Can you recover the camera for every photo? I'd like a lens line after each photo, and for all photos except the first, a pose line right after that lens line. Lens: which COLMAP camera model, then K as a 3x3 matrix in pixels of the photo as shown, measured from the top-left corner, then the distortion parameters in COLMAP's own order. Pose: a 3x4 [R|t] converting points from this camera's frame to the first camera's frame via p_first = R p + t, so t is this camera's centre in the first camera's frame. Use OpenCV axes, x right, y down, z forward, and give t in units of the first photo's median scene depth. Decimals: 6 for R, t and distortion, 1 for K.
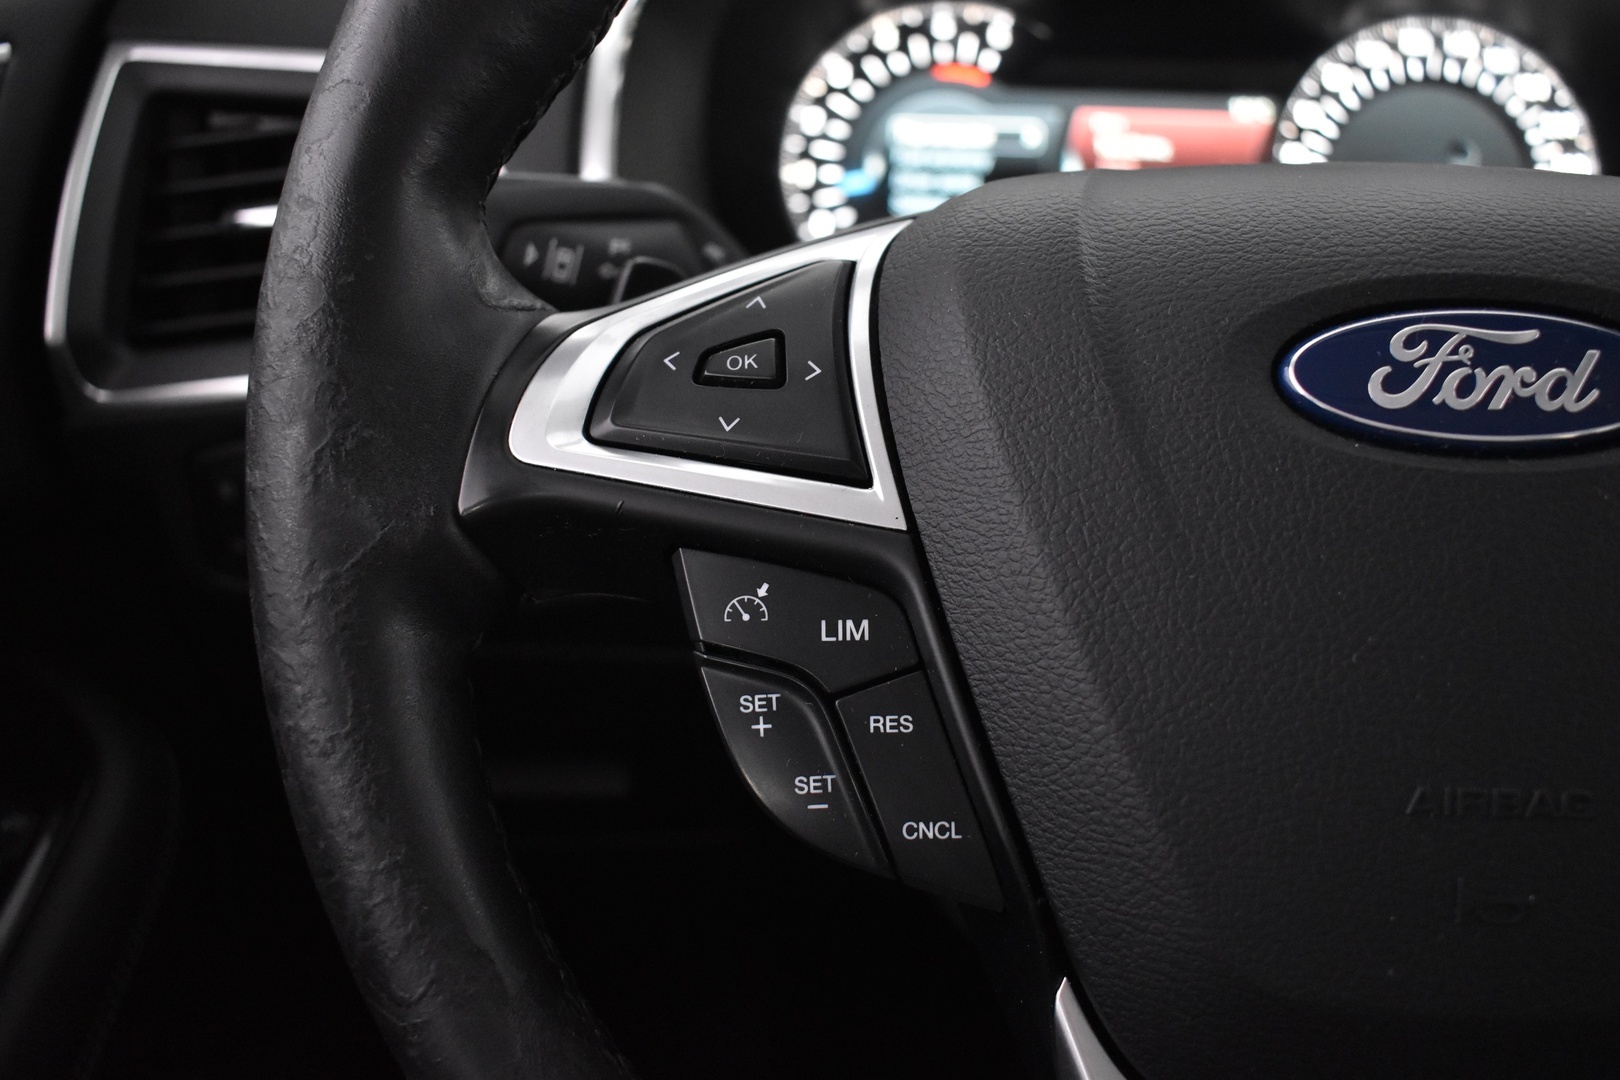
lens RADIAL K [[1457.4, 0, 803.4], [0, 1457.4, 531.5], [0, 0, 1]] dist [-0.099469, 0.010264]
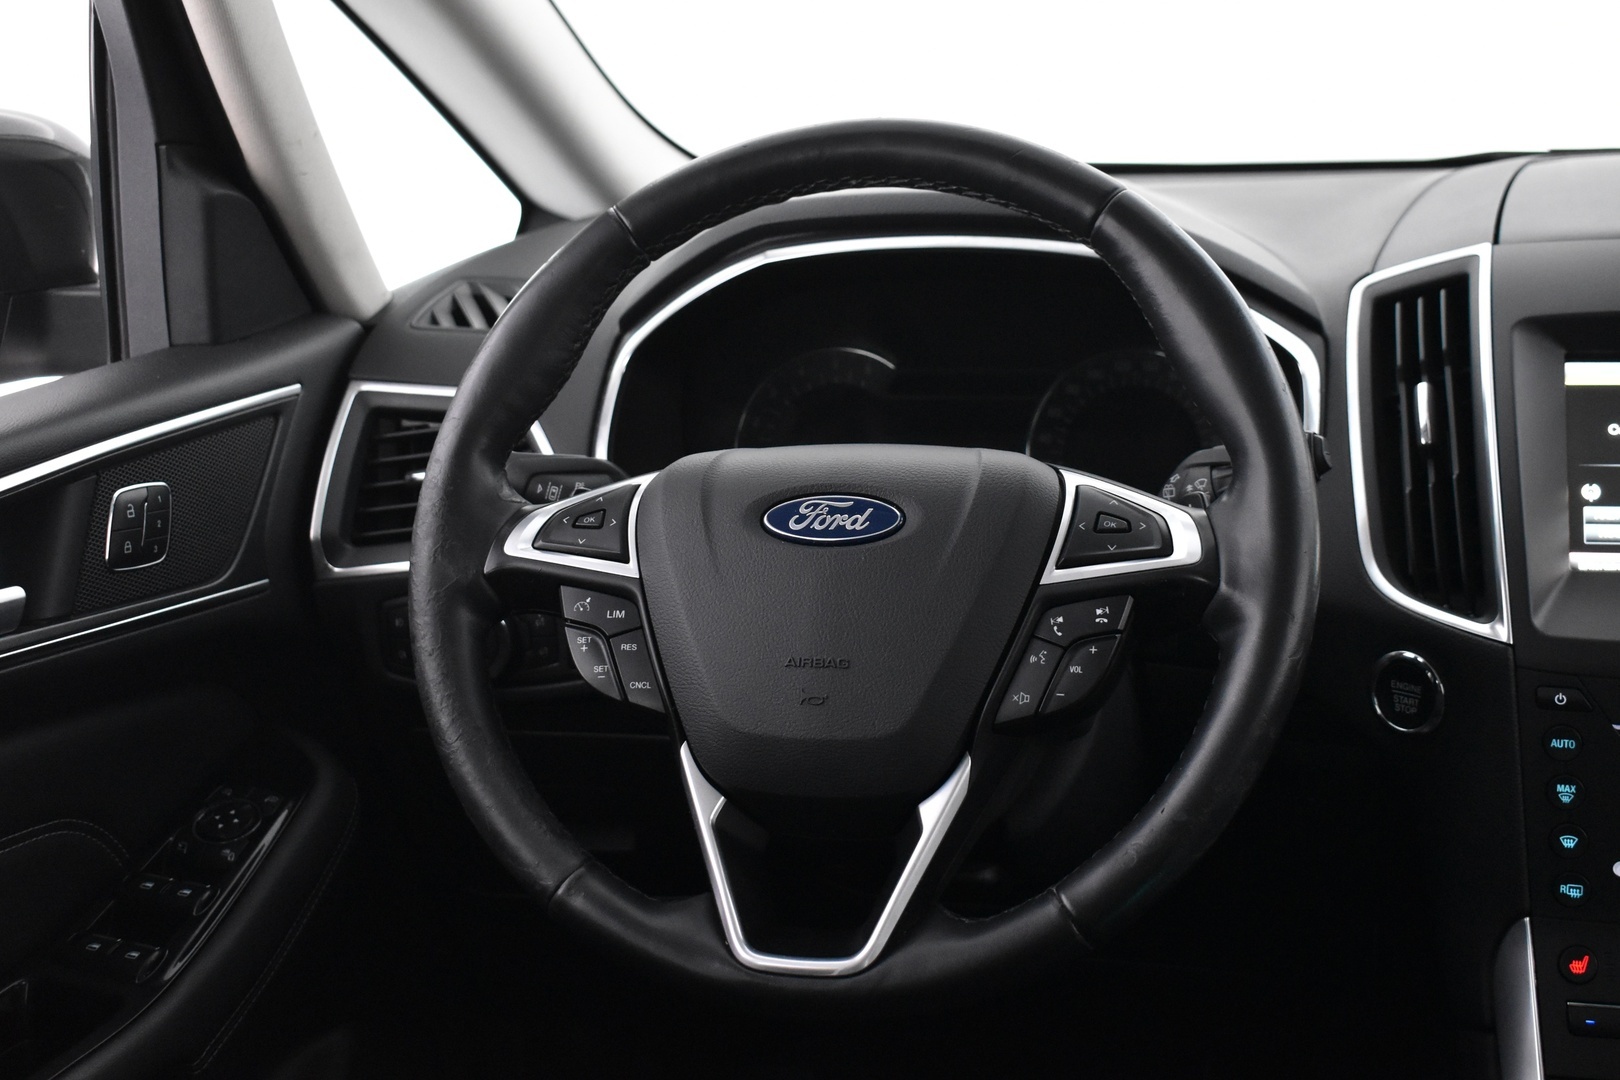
lens RADIAL K [[2034.6, 0, 810.0], [0, 2034.6, 540.0], [0, 0, 1]] dist [-0.075149, 0.027301]
pose [[0.984418, 0.004046, -0.175800, 1.047037], [-0.040133, 0.978520, -0.202207, 0.681238], [0.171206, 0.206111, 0.963435, -2.615302]]
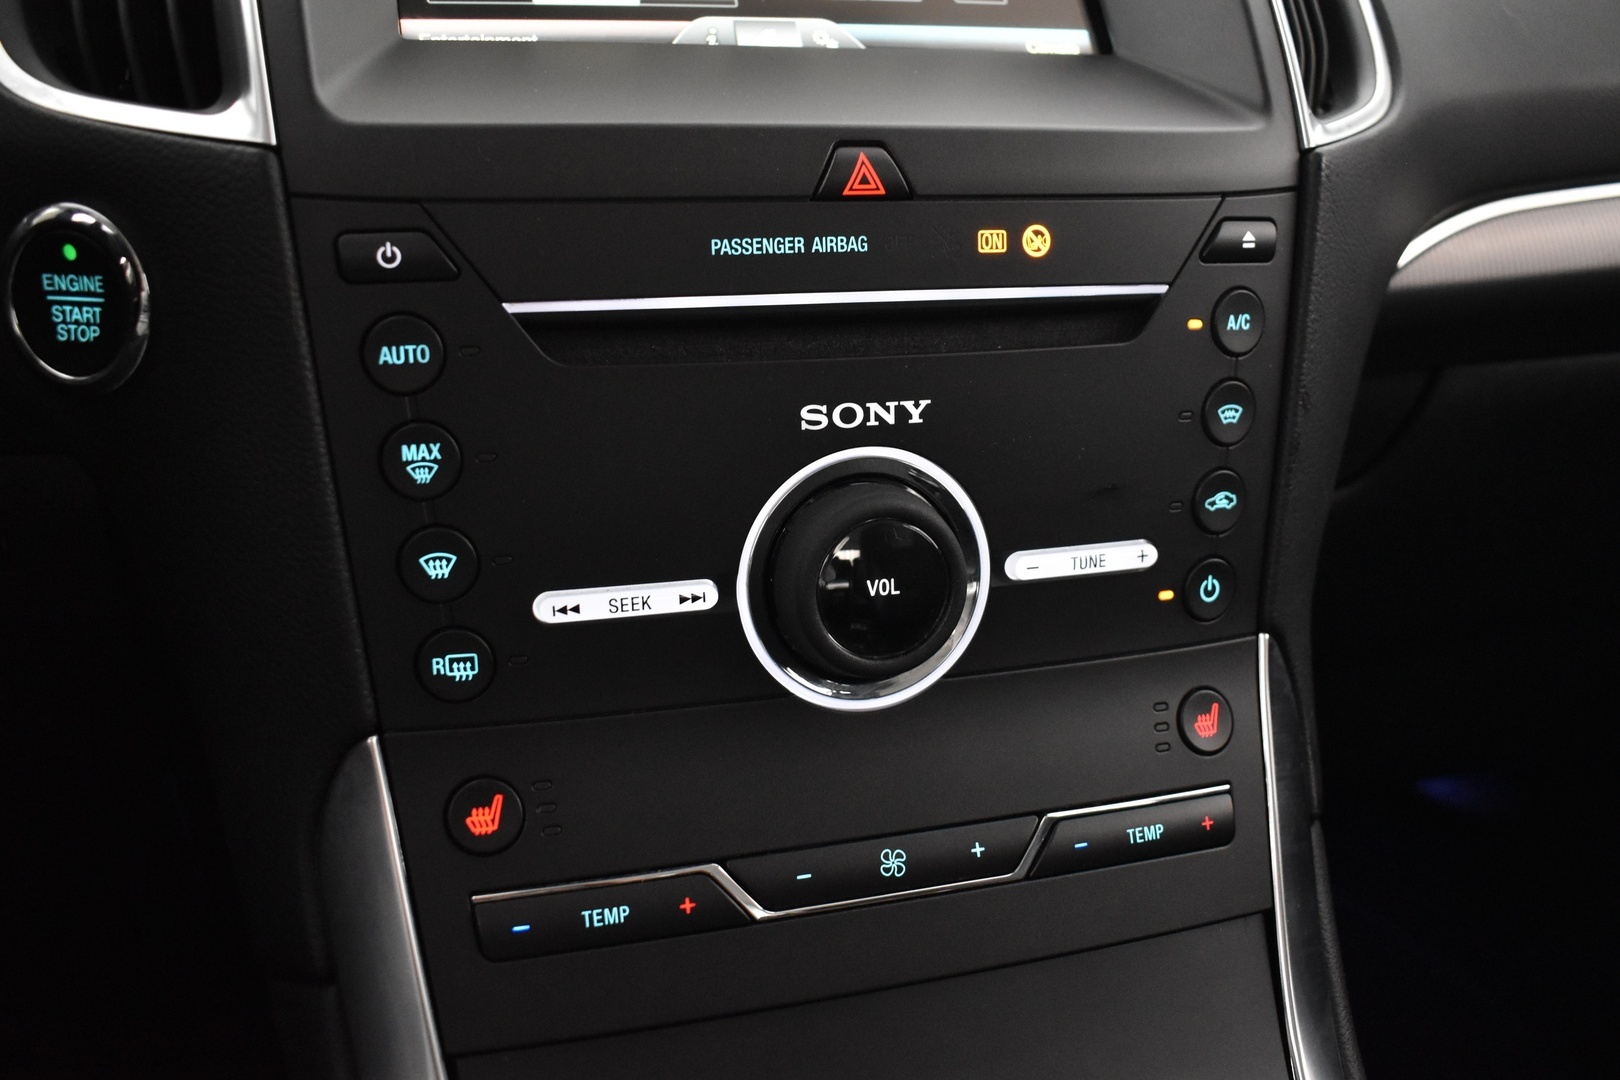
lens RADIAL K [[1457.4, 0, 803.4], [0, 1457.4, 531.5], [0, 0, 1]] dist [-0.099469, 0.010264]
pose [[0.920214, -0.097891, 0.378976, 1.619542], [0.150492, 0.982282, -0.111692, 0.574175], [-0.361328, 0.159813, 0.918641, 0.165917]]
